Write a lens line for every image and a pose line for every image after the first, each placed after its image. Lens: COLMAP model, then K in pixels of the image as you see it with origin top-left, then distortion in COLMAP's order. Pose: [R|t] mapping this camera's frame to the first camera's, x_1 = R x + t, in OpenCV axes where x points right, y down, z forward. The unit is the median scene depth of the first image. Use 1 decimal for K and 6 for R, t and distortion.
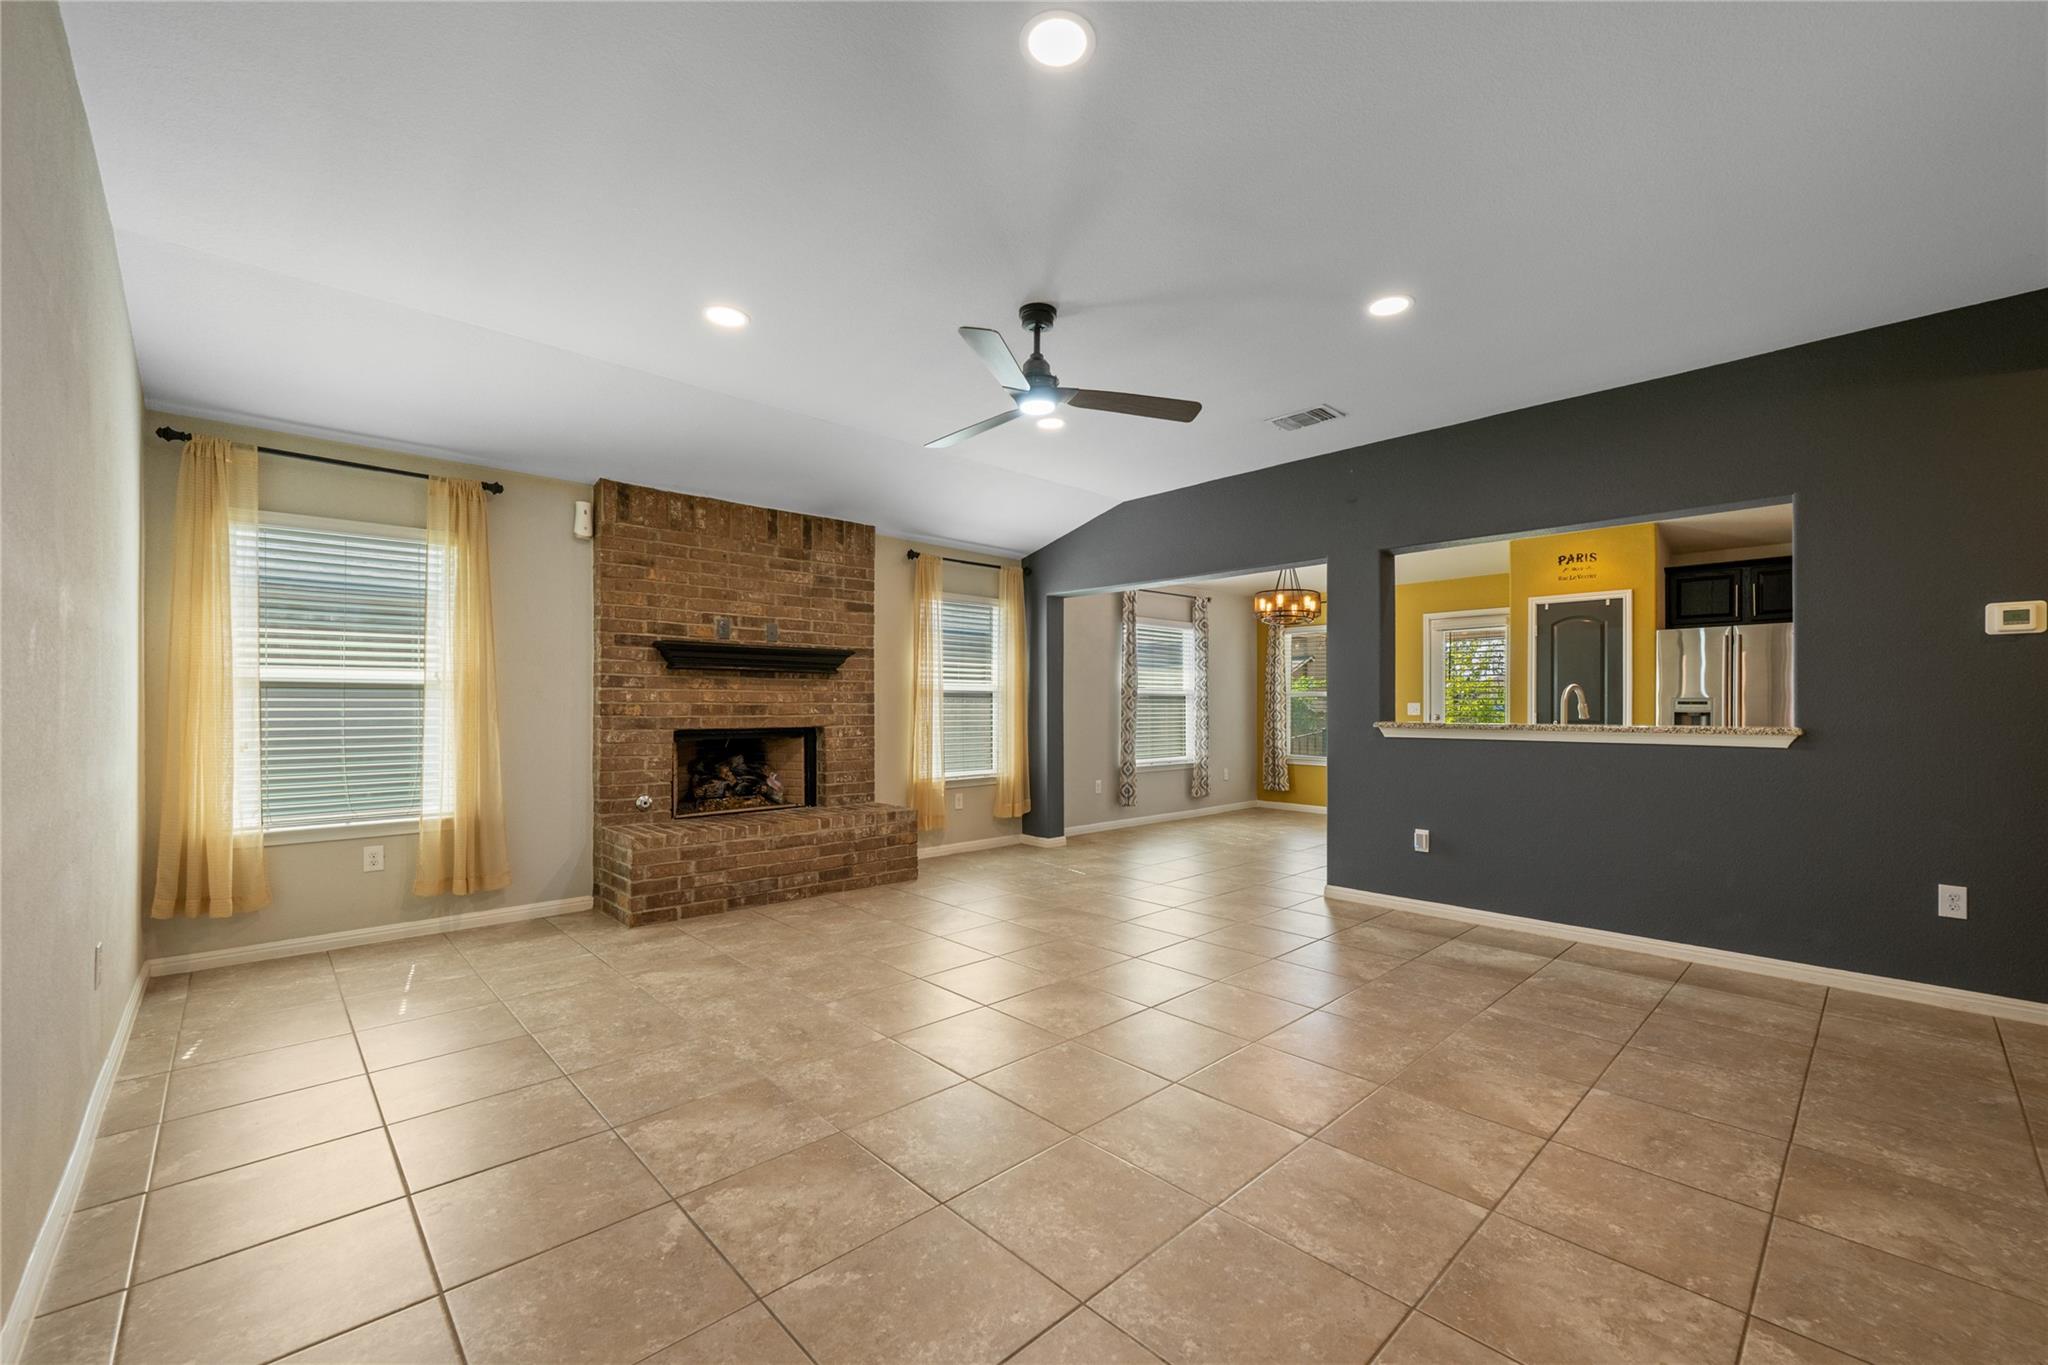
lens RADIAL K [[826.1, 0, 1035.5], [0, 826.1, 705.3], [0, 0, 1]] dist [-0.001363, 0.000107]
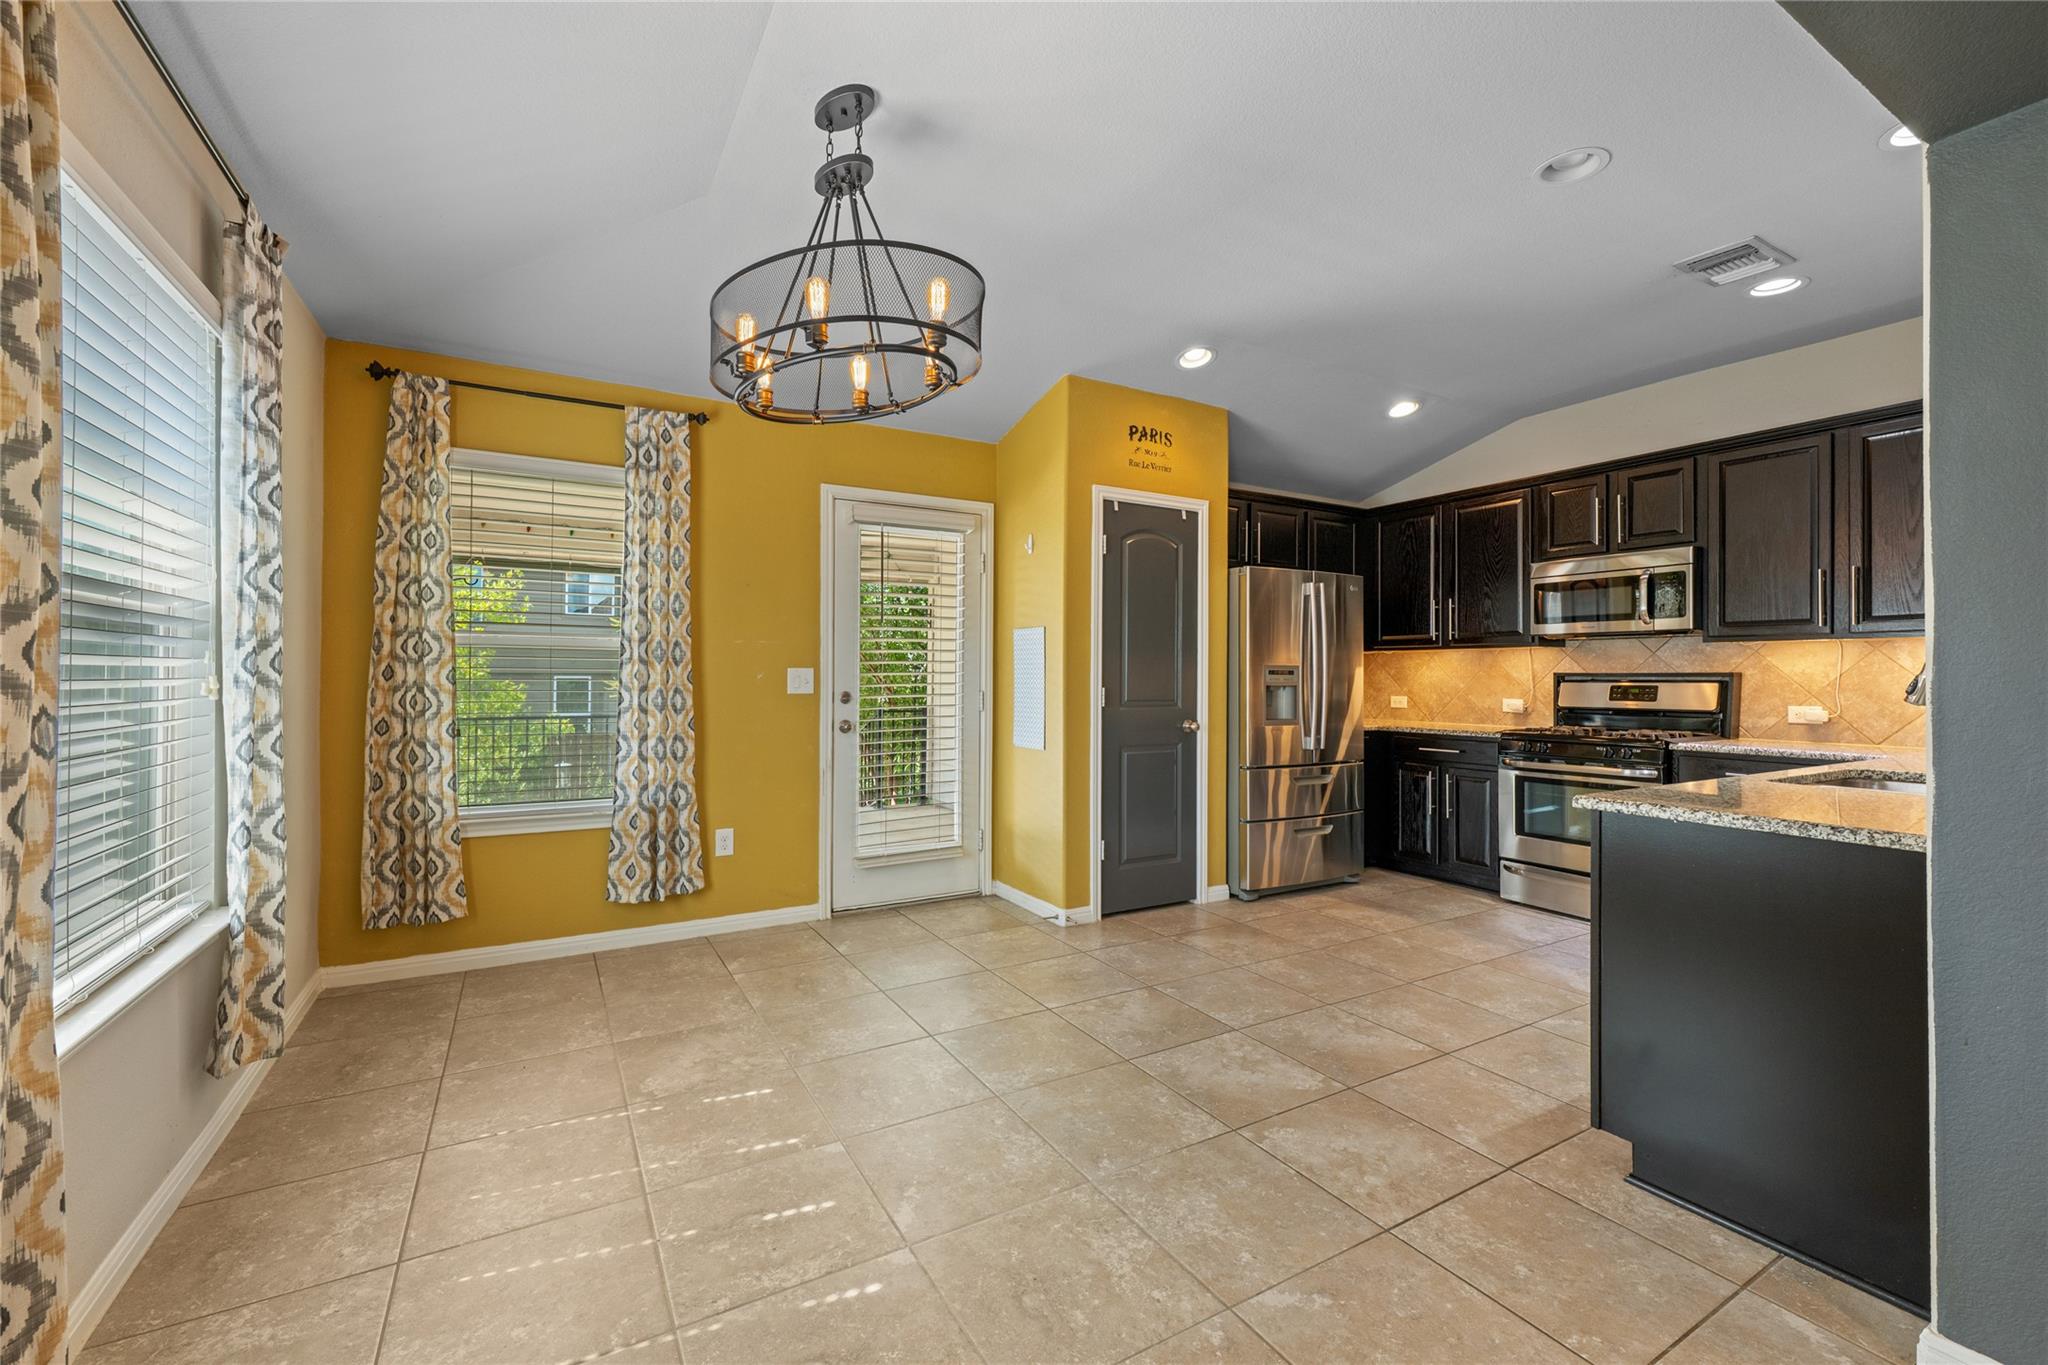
lens RADIAL K [[841.2, 0, 1018.8], [0, 841.2, 672.6], [0, 0, 1]] dist [-0.000476, -0.000066]
pose [[0.239662, 0.004010, 0.970848, 0.033602], [-0.005851, 0.999979, -0.002686, 0.000843], [-0.970839, -0.005036, 0.239681, 1.238373]]
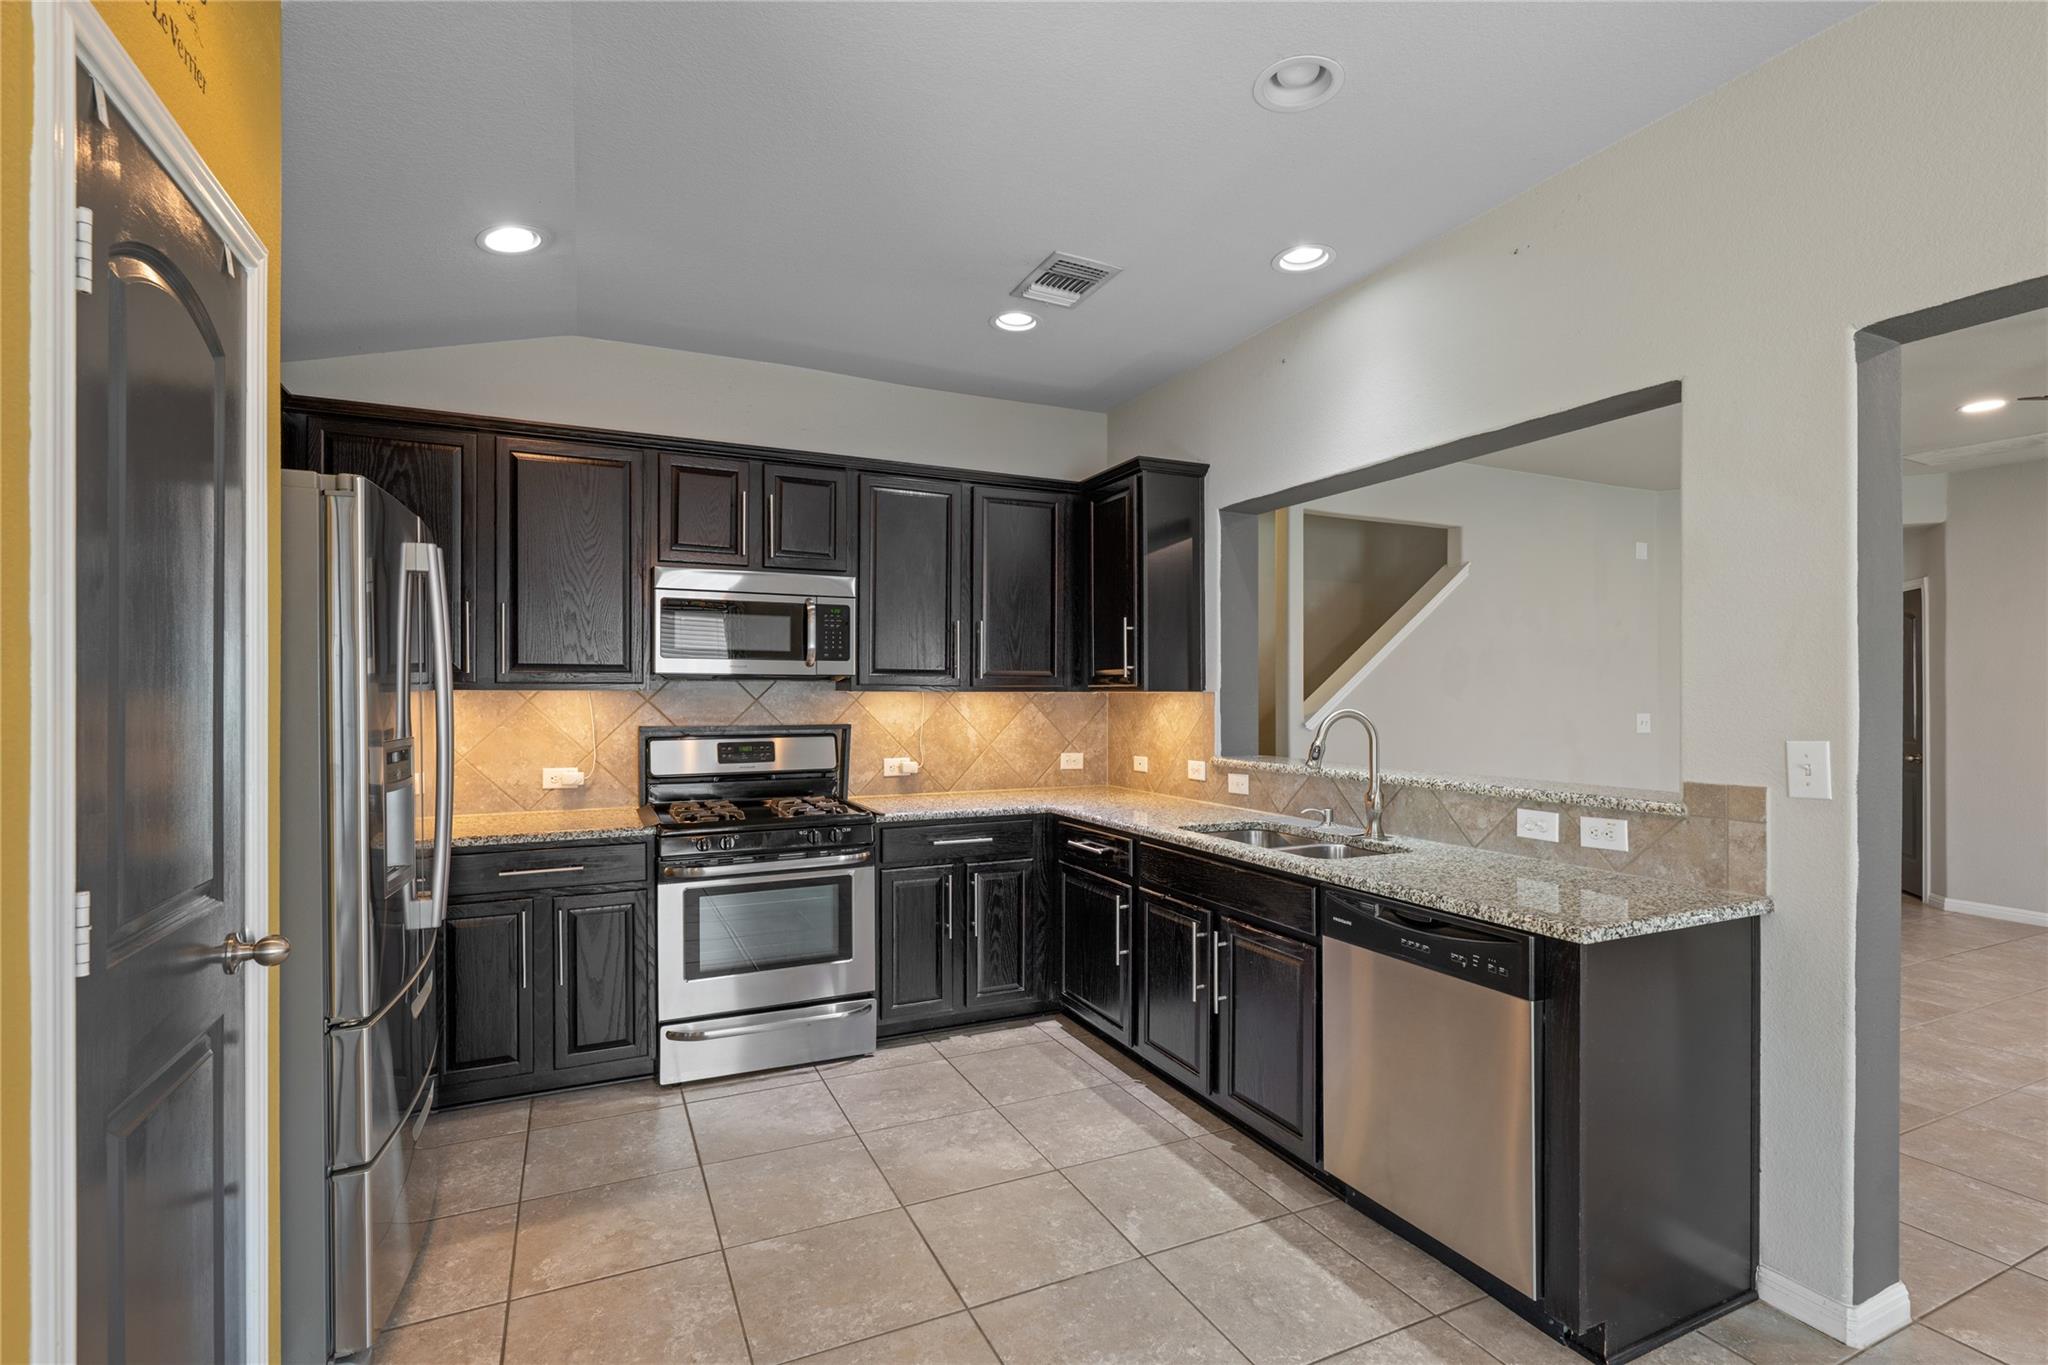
lens RADIAL K [[947.0, 0, 1029.2], [0, 947.0, 695.9], [0, 0, 1]] dist [-0.001405, 0.000118]
pose [[-0.948758, -0.003019, 0.315989, 0.566825], [-0.003113, 0.999995, 0.000205, -0.029318], [-0.315988, -0.000789, -0.948763, 1.475440]]
